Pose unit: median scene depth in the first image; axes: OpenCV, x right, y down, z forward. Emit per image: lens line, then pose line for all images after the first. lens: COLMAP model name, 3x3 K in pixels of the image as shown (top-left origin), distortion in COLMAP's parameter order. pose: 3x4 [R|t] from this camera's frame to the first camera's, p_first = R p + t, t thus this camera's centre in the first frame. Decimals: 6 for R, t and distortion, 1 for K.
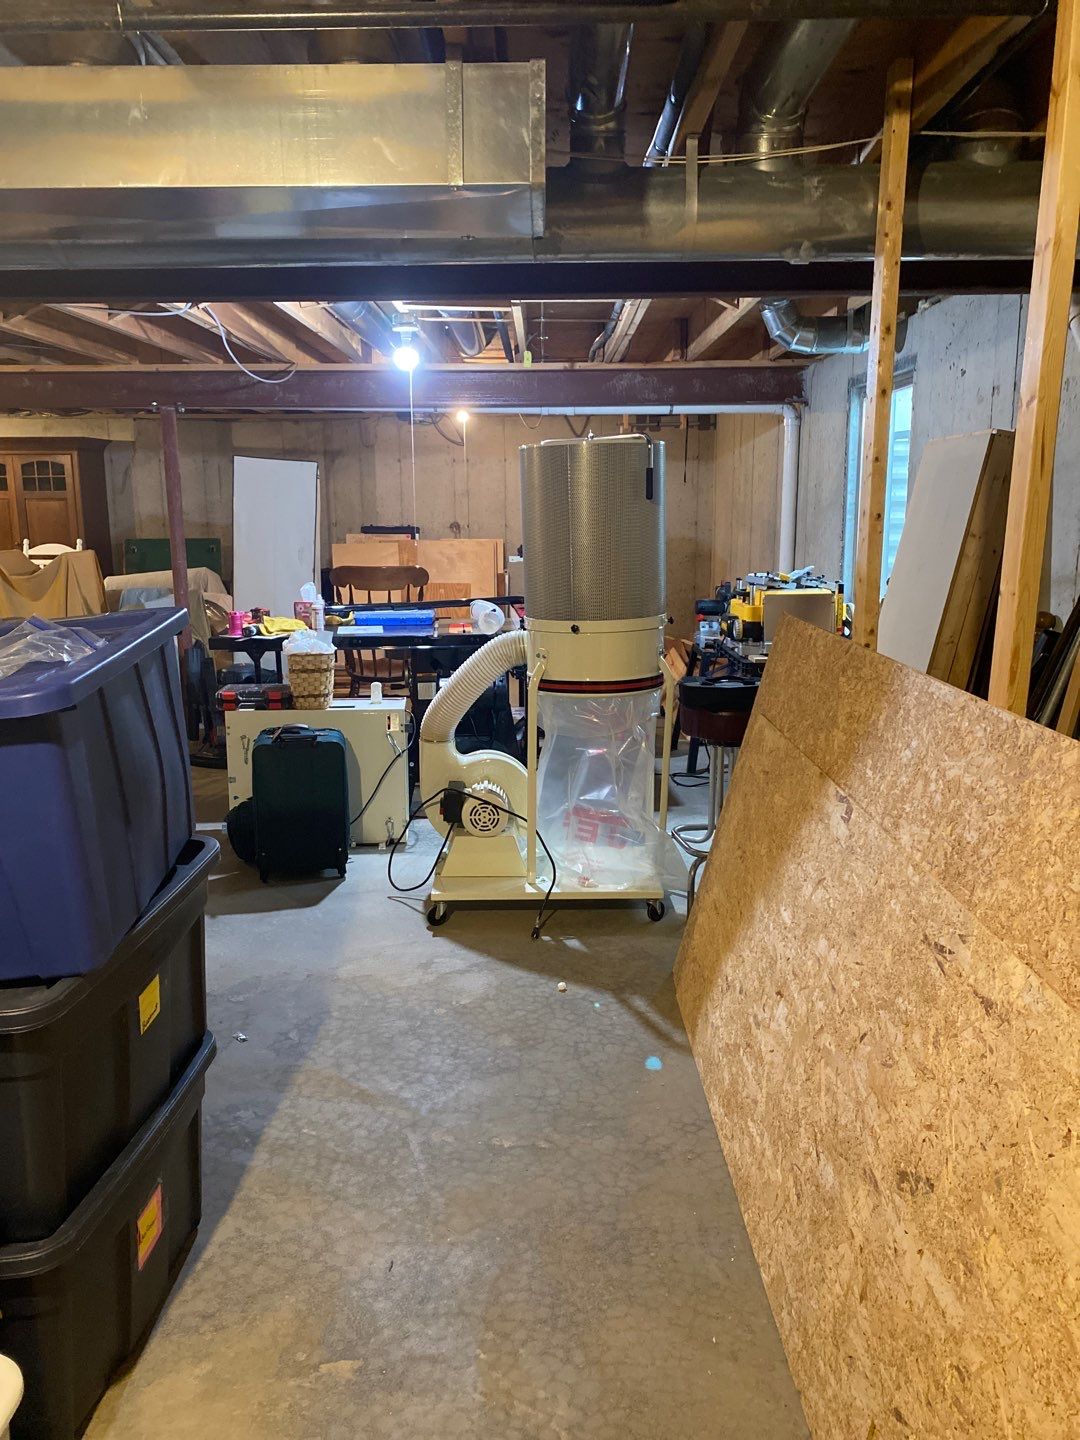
lens RADIAL K [[1105.4, 0, 540.0], [0, 1105.4, 720.0], [0, 0, 1]] dist [0.021860, -0.003263]
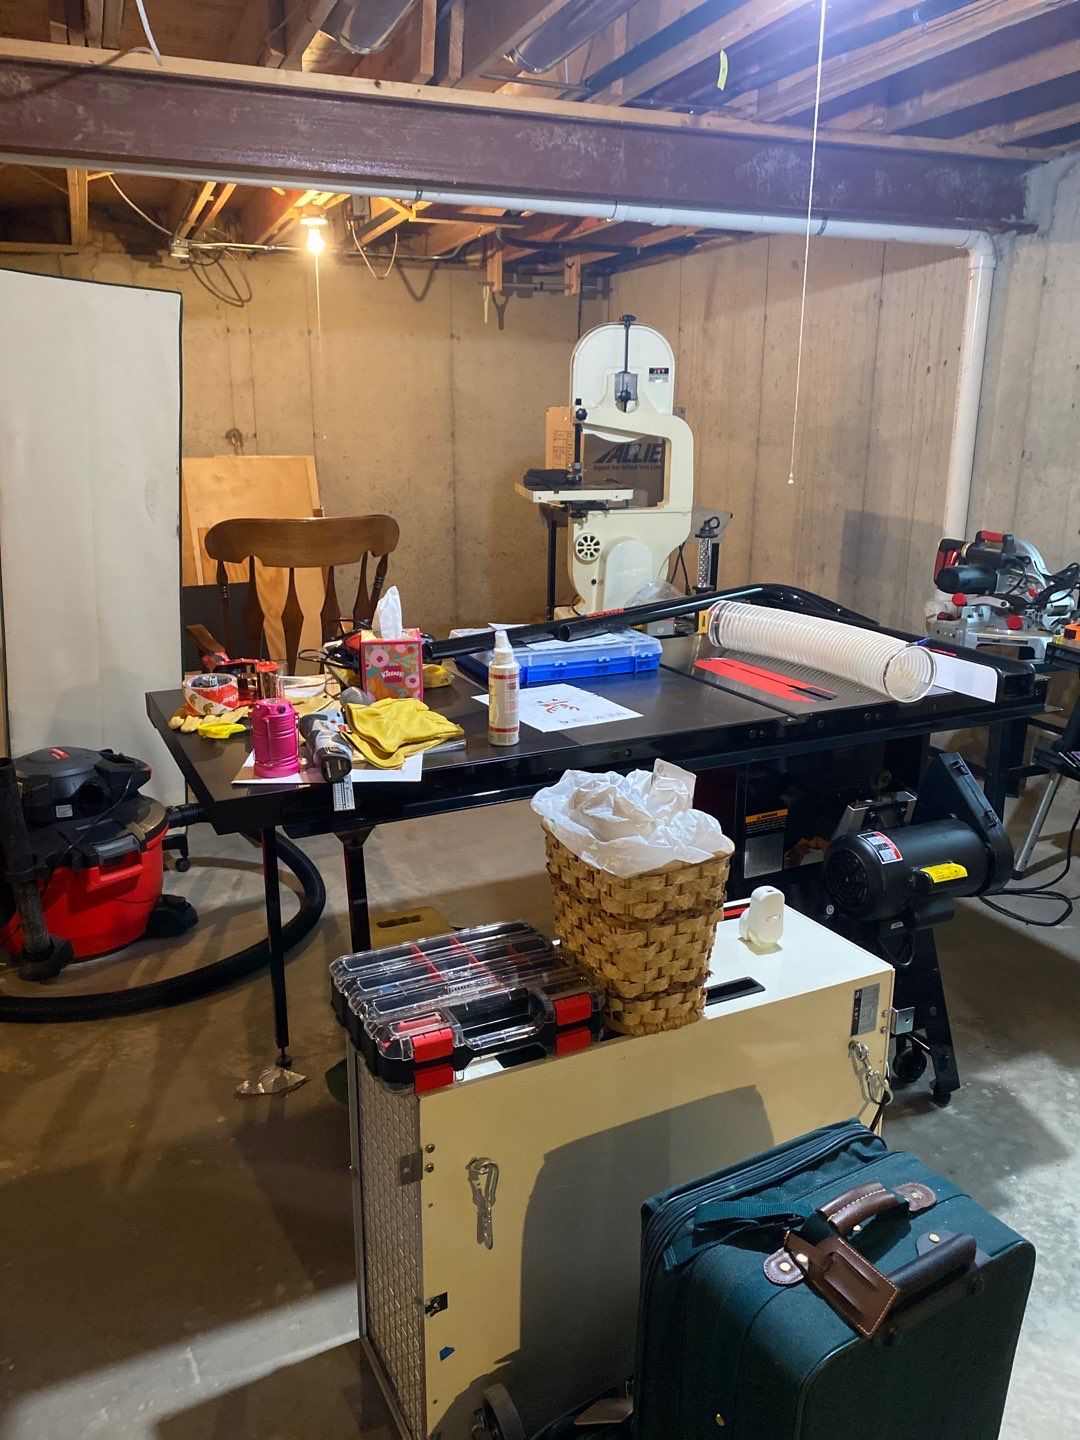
lens RADIAL K [[1105.4, 0, 540.0], [0, 1105.4, 720.0], [0, 0, 1]] dist [0.021860, -0.003263]
pose [[0.931176, -0.090387, 0.353188, -0.245917], [0.062745, 0.994056, 0.088970, -0.090550], [-0.359131, -0.060686, 0.931312, 0.516709]]
